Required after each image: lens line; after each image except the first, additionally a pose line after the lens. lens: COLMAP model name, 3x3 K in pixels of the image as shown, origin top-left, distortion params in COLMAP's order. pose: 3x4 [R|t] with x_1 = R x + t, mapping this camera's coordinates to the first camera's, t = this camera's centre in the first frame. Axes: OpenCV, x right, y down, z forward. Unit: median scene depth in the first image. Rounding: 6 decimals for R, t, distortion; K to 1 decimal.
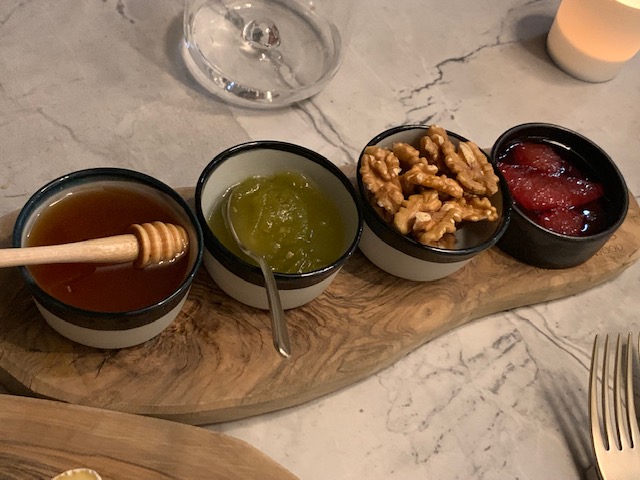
lens RADIAL K [[1025.8, 0, 320.0], [0, 1025.8, 240.0], [0, 0, 1]] dist [0.255627, -1.062382]
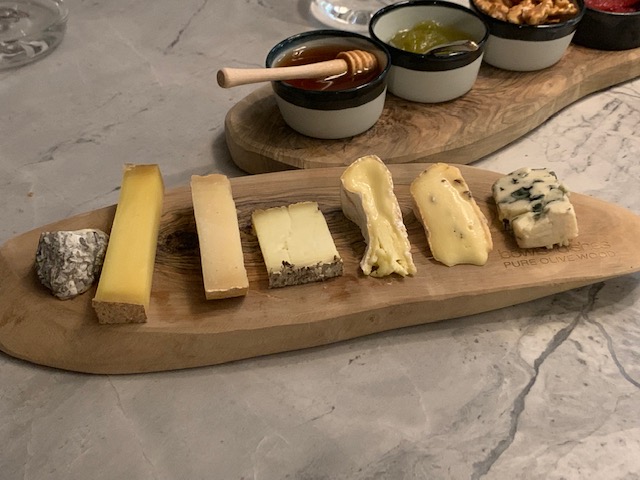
lens RADIAL K [[1025.8, 0, 320.0], [0, 1025.8, 240.0], [0, 0, 1]] dist [0.255627, -1.062382]
pose [[0.960060, -0.279765, -0.003978, -0.248448], [0.271691, 0.935560, -0.225636, 0.504535], [0.066847, 0.215543, 0.974204, -0.335519]]
